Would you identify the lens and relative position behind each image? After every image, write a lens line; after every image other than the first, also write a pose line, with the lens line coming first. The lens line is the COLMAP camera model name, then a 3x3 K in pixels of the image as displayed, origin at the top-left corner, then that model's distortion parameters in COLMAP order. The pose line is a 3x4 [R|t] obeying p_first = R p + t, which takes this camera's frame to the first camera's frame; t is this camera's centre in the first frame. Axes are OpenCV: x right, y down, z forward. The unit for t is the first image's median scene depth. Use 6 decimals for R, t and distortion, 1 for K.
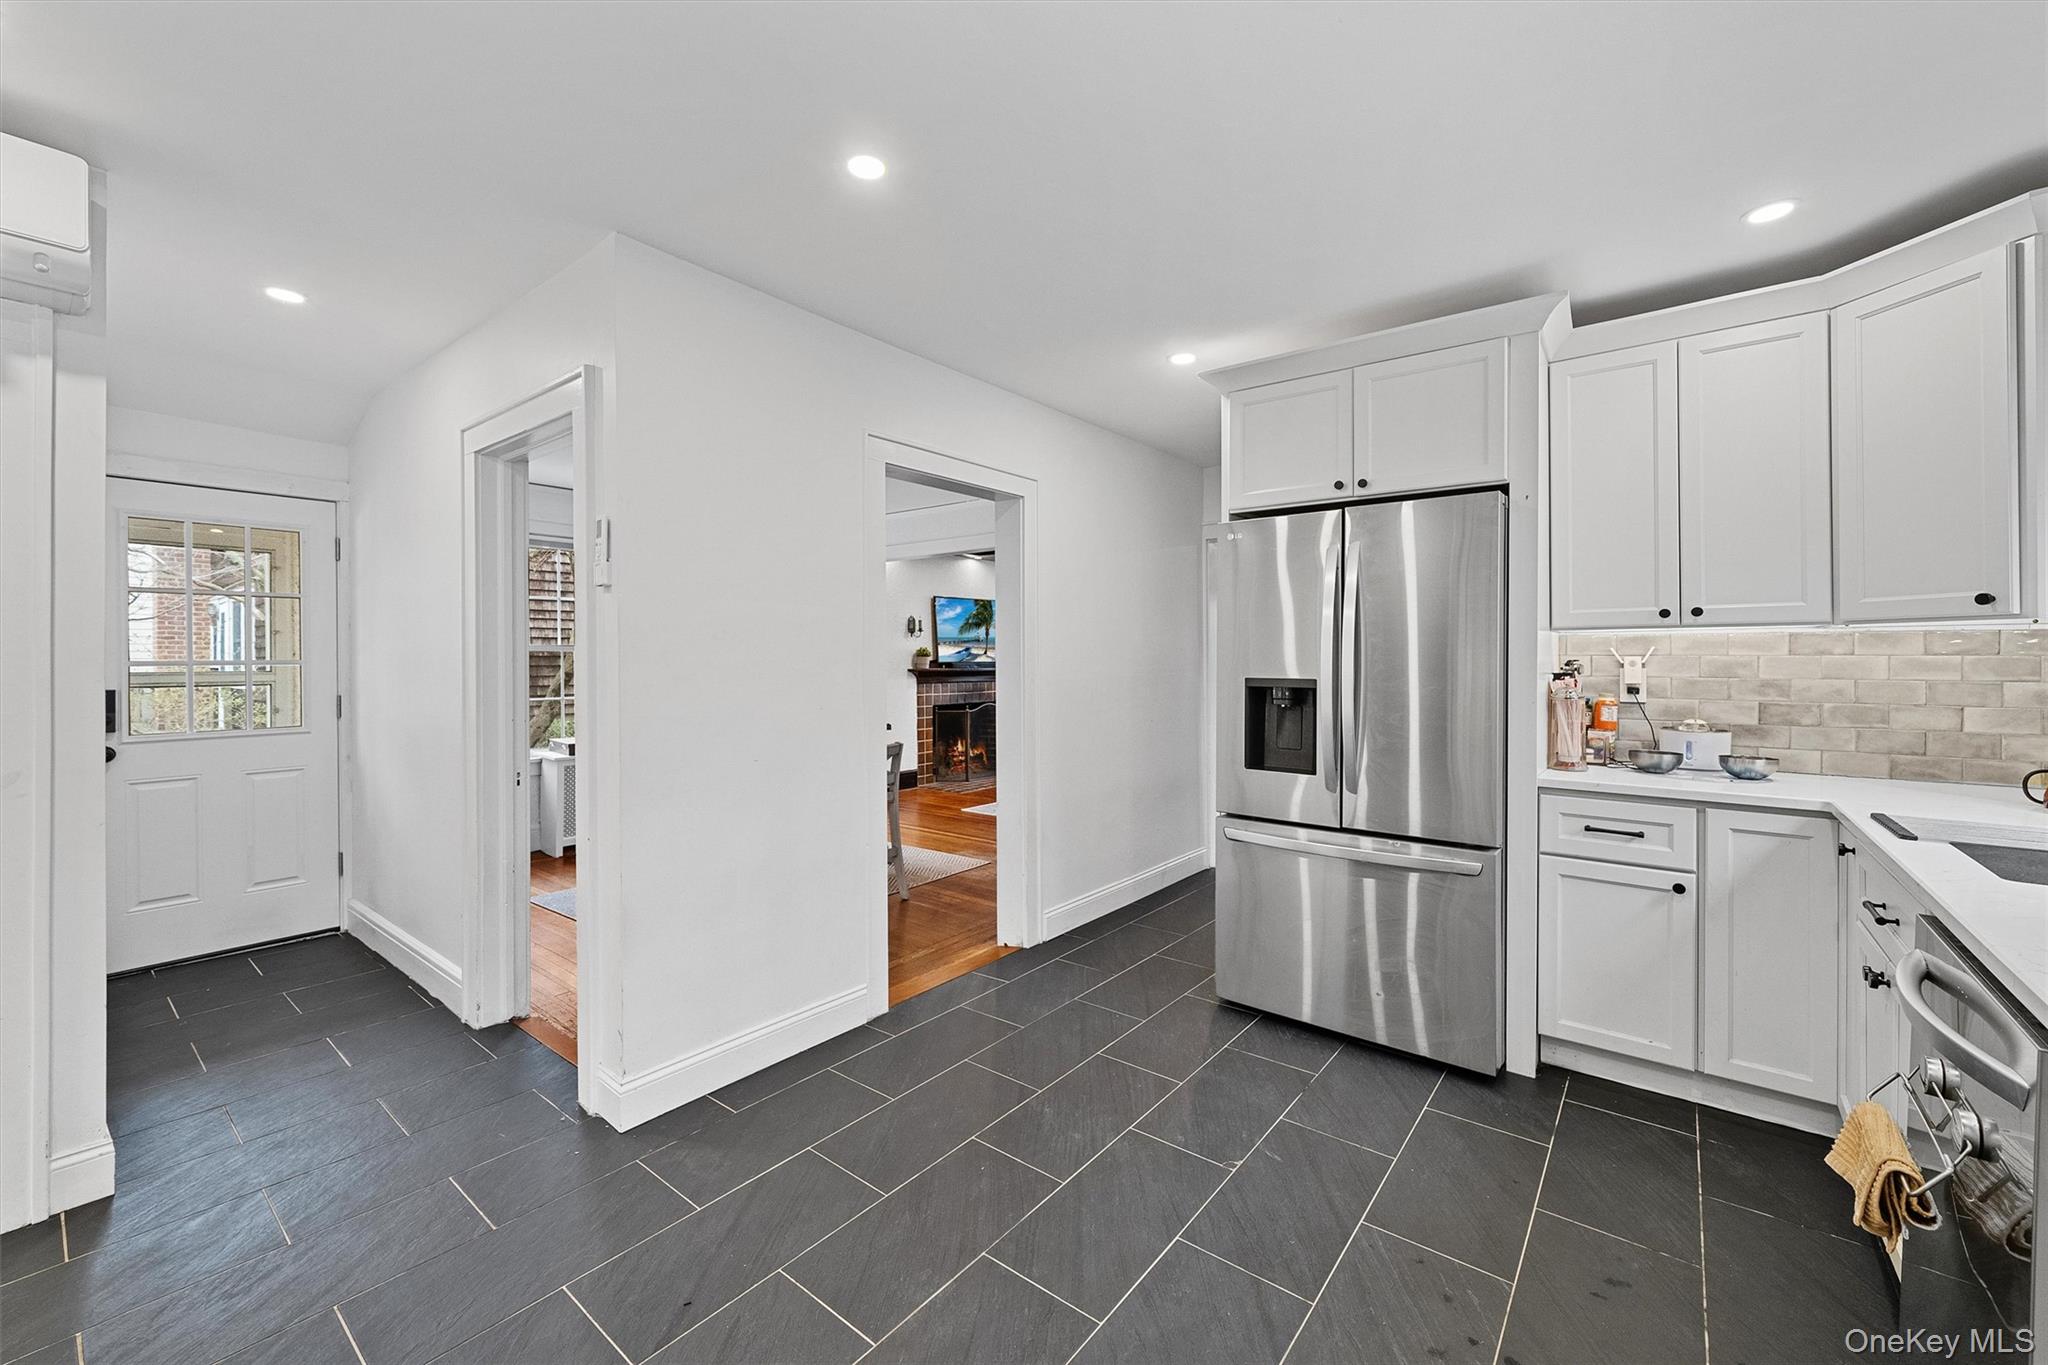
lens RADIAL K [[823.3, 0, 1016.4], [0, 823.3, 664.5], [0, 0, 1]] dist [-0.000161, -0.000014]
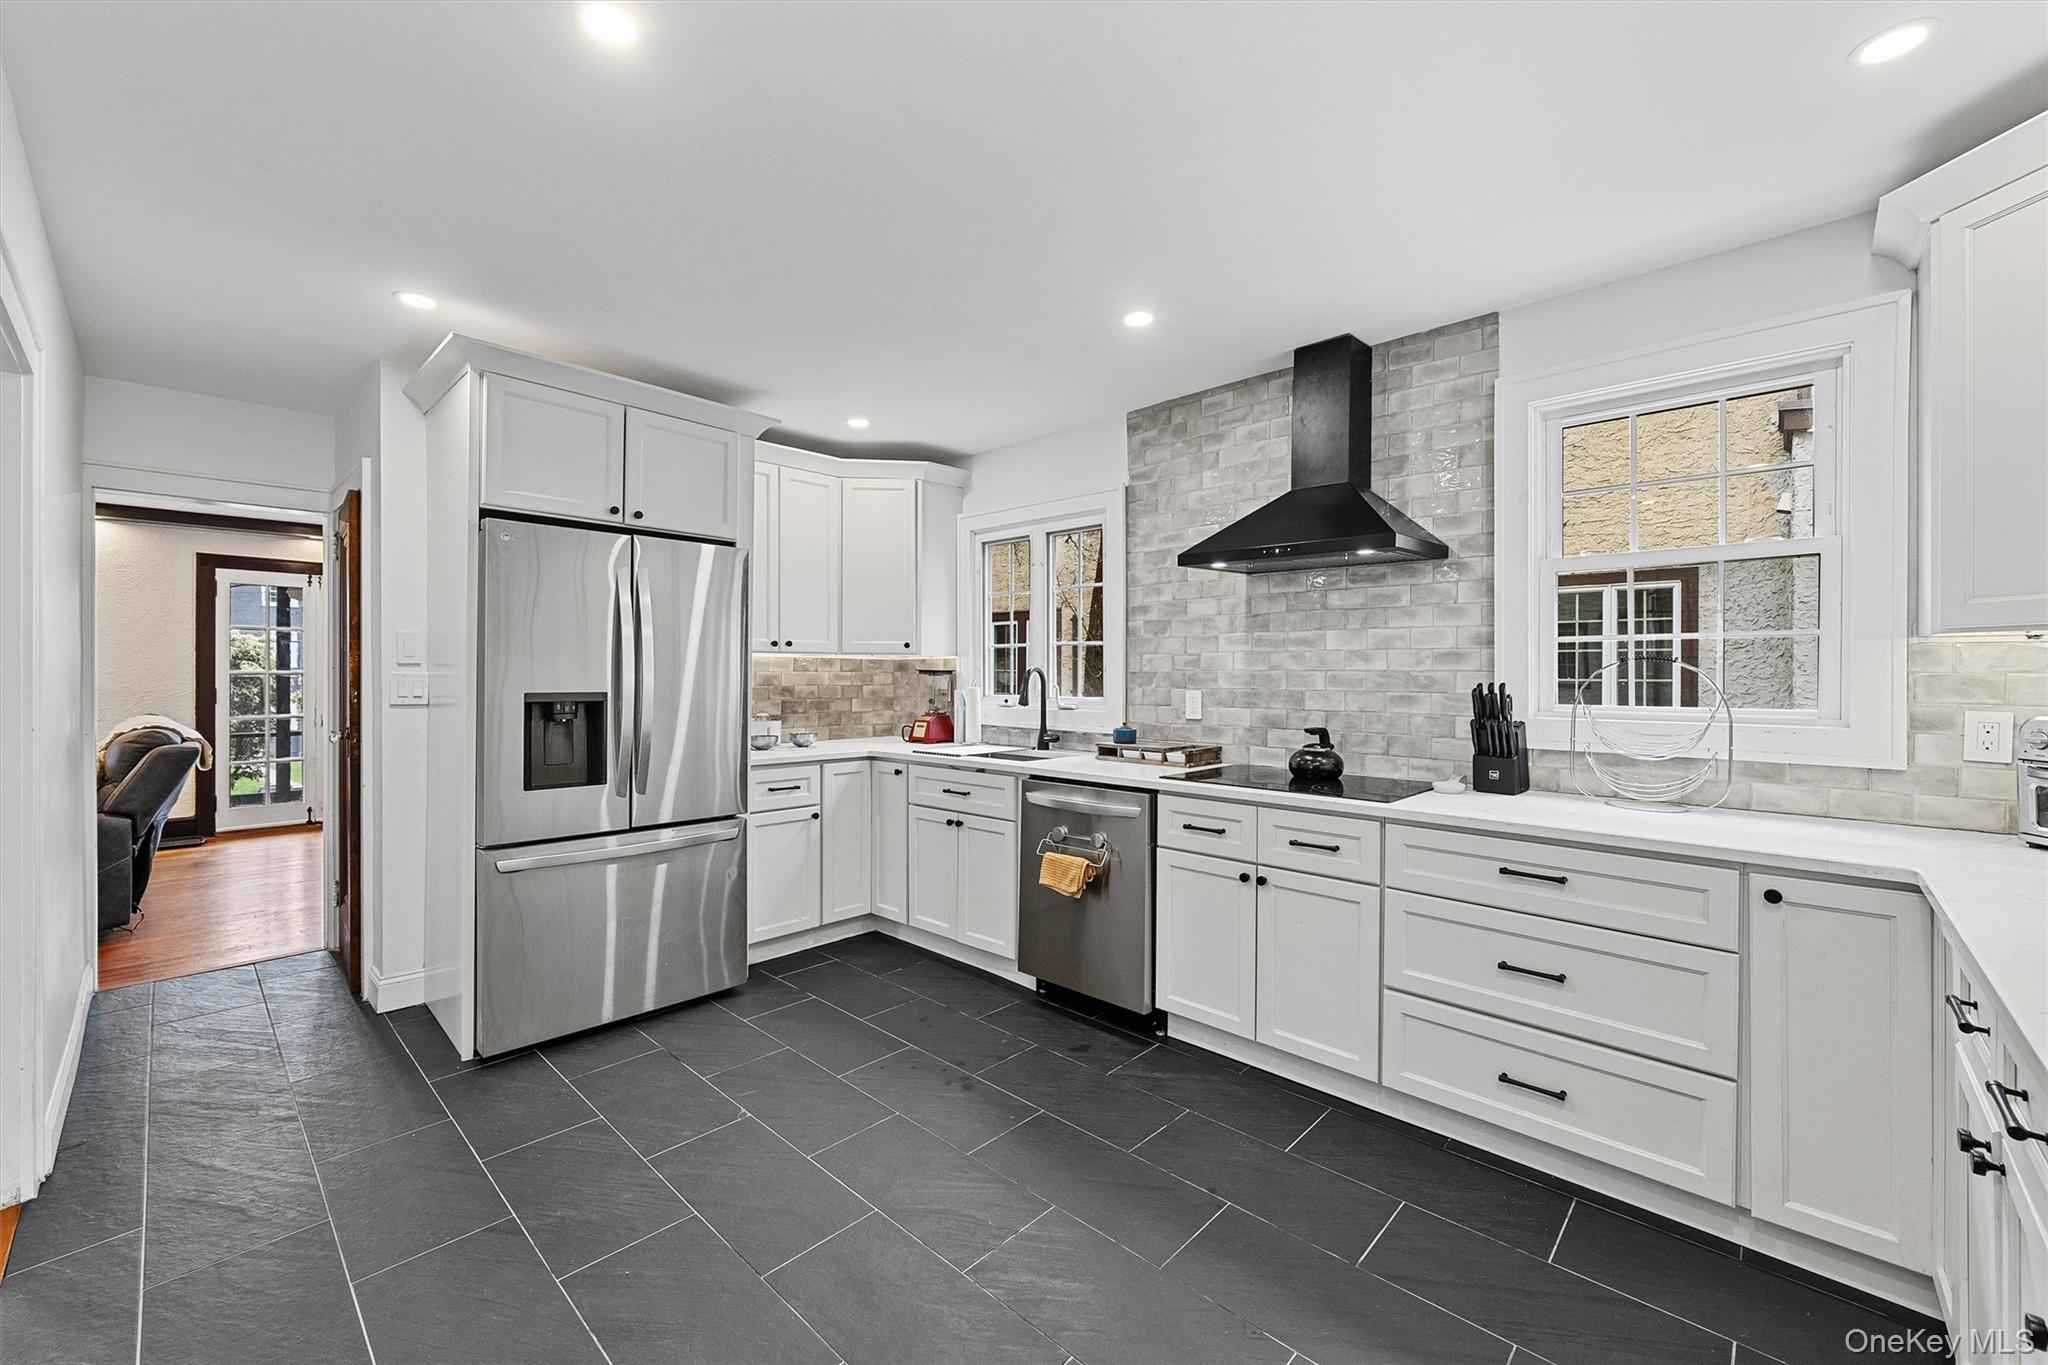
lens RADIAL K [[811.8, 0, 1024.0], [0, 811.8, 682.5], [0, 0, 1]] dist [-0.000895, -0.000174]
pose [[0.077954, -0.009054, 0.996916, -0.669130], [0.004921, 0.999950, 0.008697, -0.000821], [-0.996945, 0.004227, 0.077995, 0.419995]]
